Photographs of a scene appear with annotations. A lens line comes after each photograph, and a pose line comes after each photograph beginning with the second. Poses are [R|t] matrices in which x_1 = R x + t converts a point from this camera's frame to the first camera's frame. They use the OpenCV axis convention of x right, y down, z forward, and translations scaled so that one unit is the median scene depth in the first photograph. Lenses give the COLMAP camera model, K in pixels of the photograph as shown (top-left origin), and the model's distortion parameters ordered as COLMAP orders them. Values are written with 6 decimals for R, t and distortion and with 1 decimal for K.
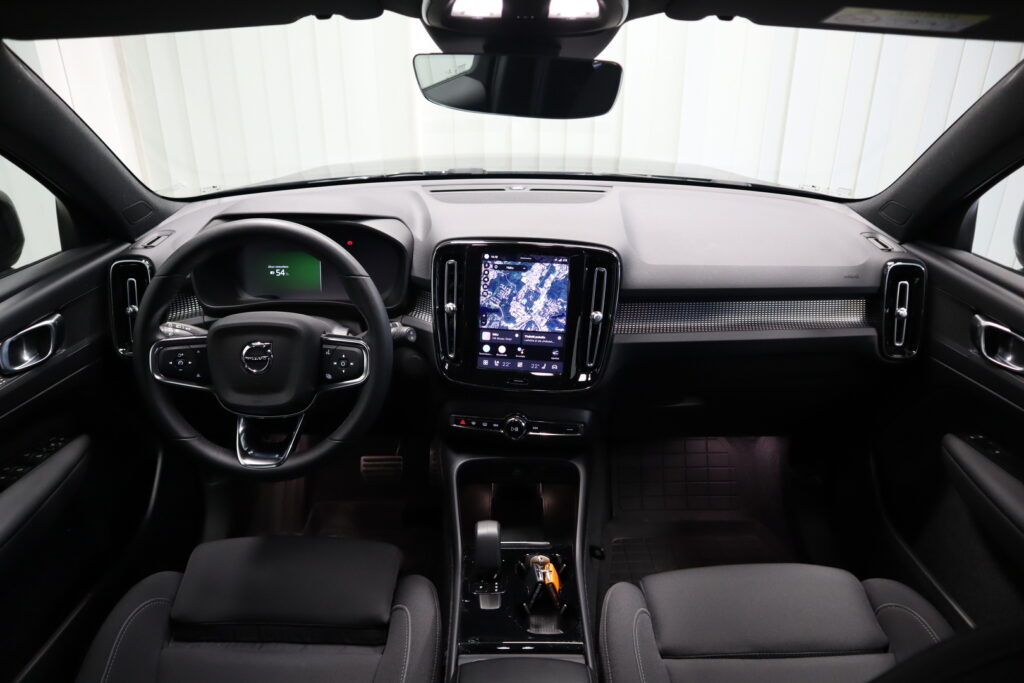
lens RADIAL K [[713.4, 0, 512.0], [0, 713.4, 341.5], [0, 0, 1]] dist [-0.128053, 0.088948]
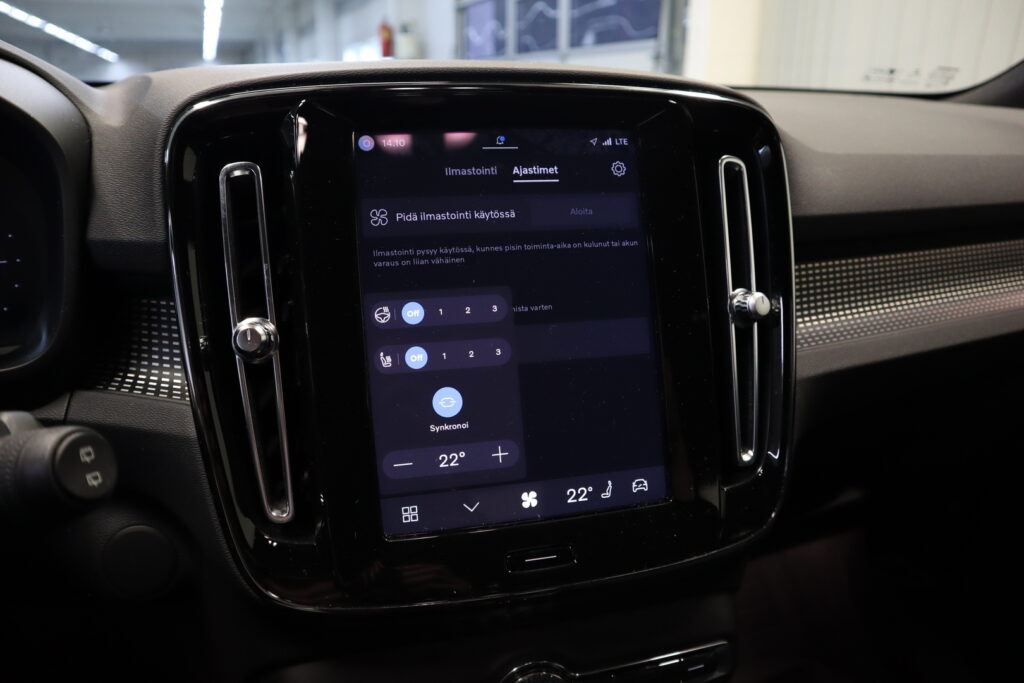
lens RADIAL K [[713.4, 0, 512.0], [0, 713.4, 341.5], [0, 0, 1]] dist [-0.128053, 0.088948]
pose [[0.933987, -0.116335, 0.337838, -0.086078], [0.152218, 0.984969, -0.081644, -0.008634], [-0.323262, 0.127680, 0.937656, 0.727613]]
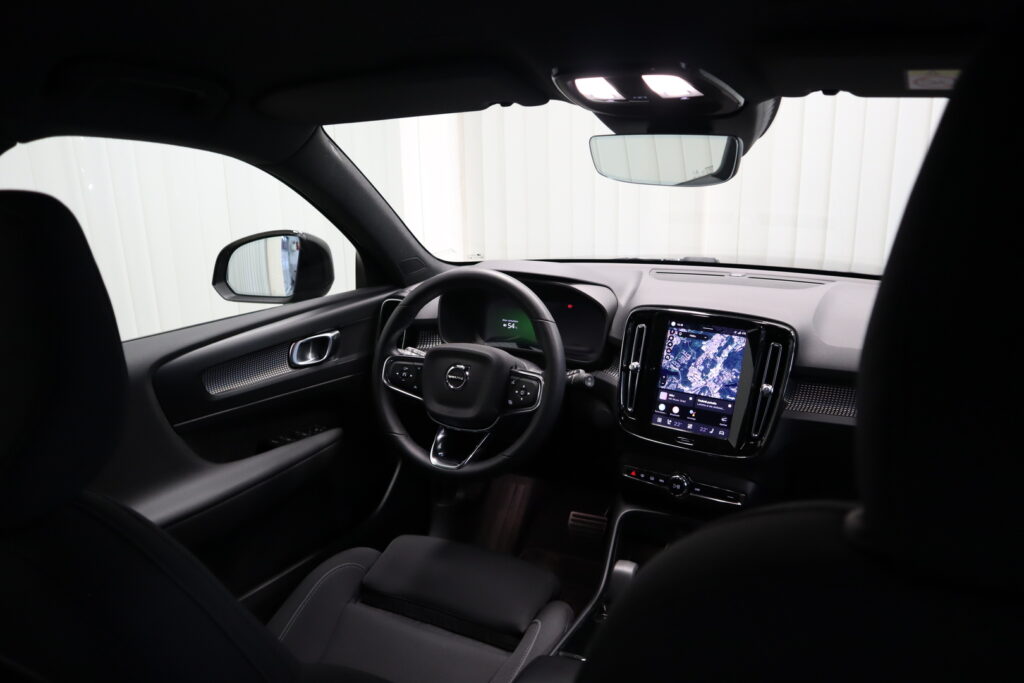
lens RADIAL K [[713.4, 0, 512.0], [0, 713.4, 341.5], [0, 0, 1]] dist [-0.128053, 0.088948]
pose [[0.893235, 0.100664, -0.438177, 0.224448], [-0.170661, 0.977583, -0.123312, 0.084616], [0.415941, 0.184926, 0.890391, -0.071141]]
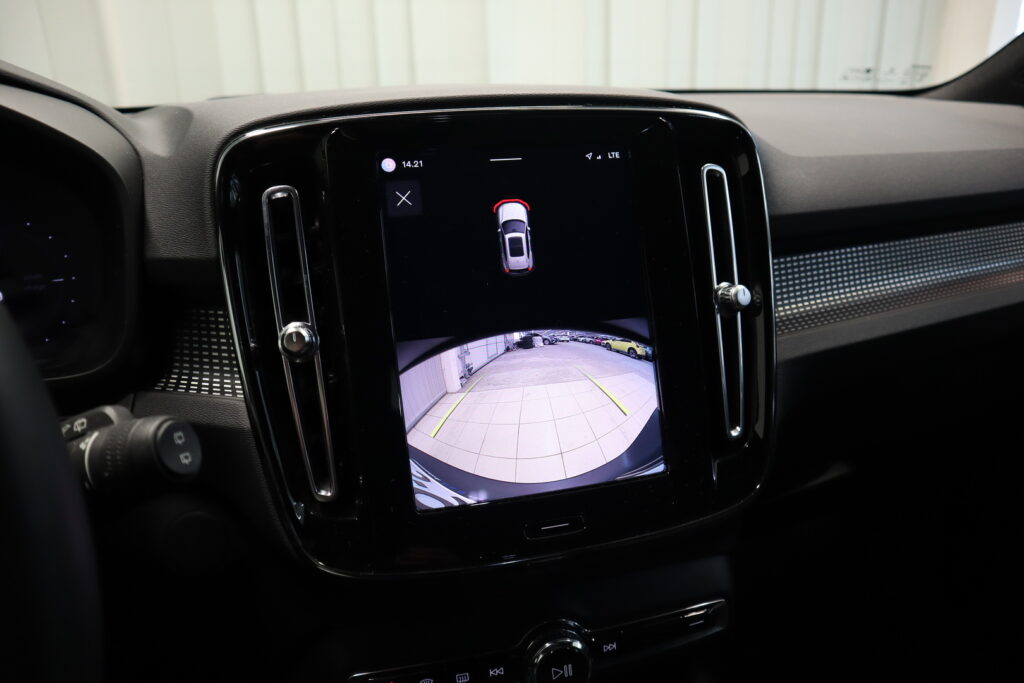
lens RADIAL K [[713.4, 0, 512.0], [0, 713.4, 341.5], [0, 0, 1]] dist [-0.128053, 0.088948]
pose [[0.929667, -0.147522, 0.337575, -0.104060], [0.185214, 0.979260, -0.082130, -0.003643], [-0.318458, 0.138877, 0.937709, 0.693454]]
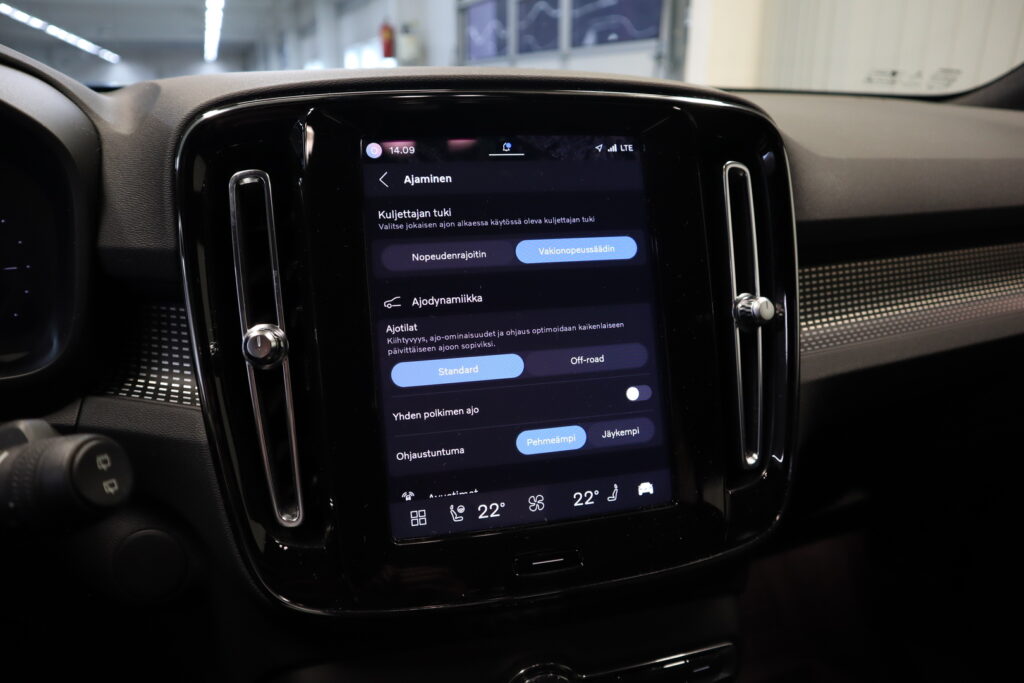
lens RADIAL K [[713.4, 0, 512.0], [0, 713.4, 341.5], [0, 0, 1]] dist [-0.128053, 0.088948]
pose [[0.934519, -0.118606, 0.335570, -0.088706], [0.154263, 0.984656, -0.081580, -0.010971], [-0.320745, 0.128004, 0.938476, 0.725388]]
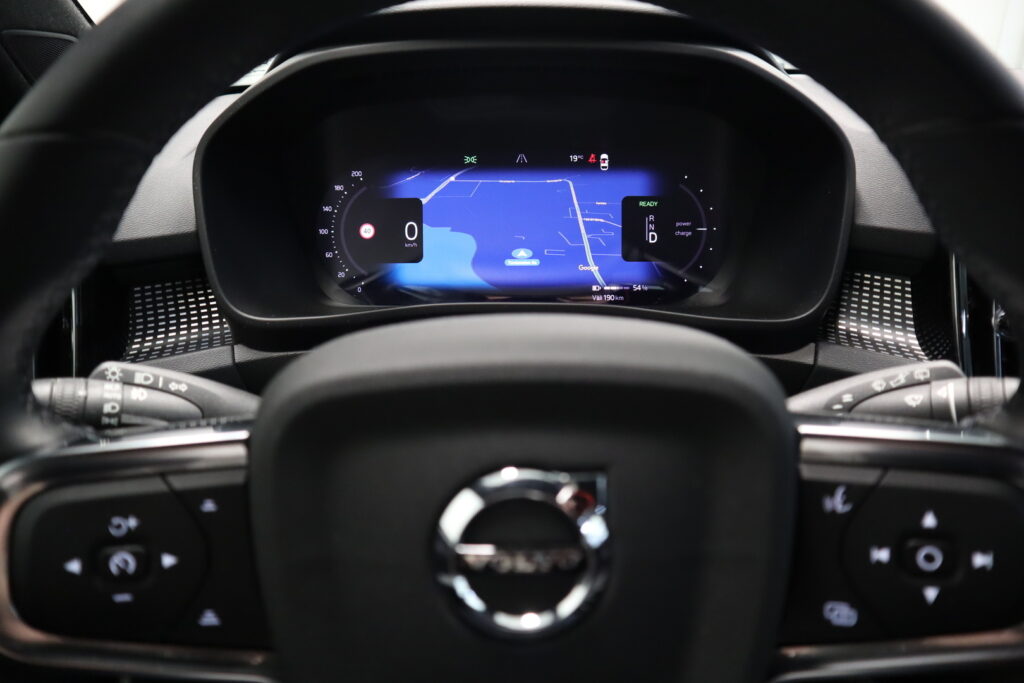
lens RADIAL K [[713.4, 0, 512.0], [0, 713.4, 341.5], [0, 0, 1]] dist [-0.128053, 0.088948]
pose [[0.999291, -0.012925, -0.035367, -0.304989], [0.011101, 0.998621, -0.051303, -0.019747], [0.035982, 0.050874, 0.998057, 0.689361]]
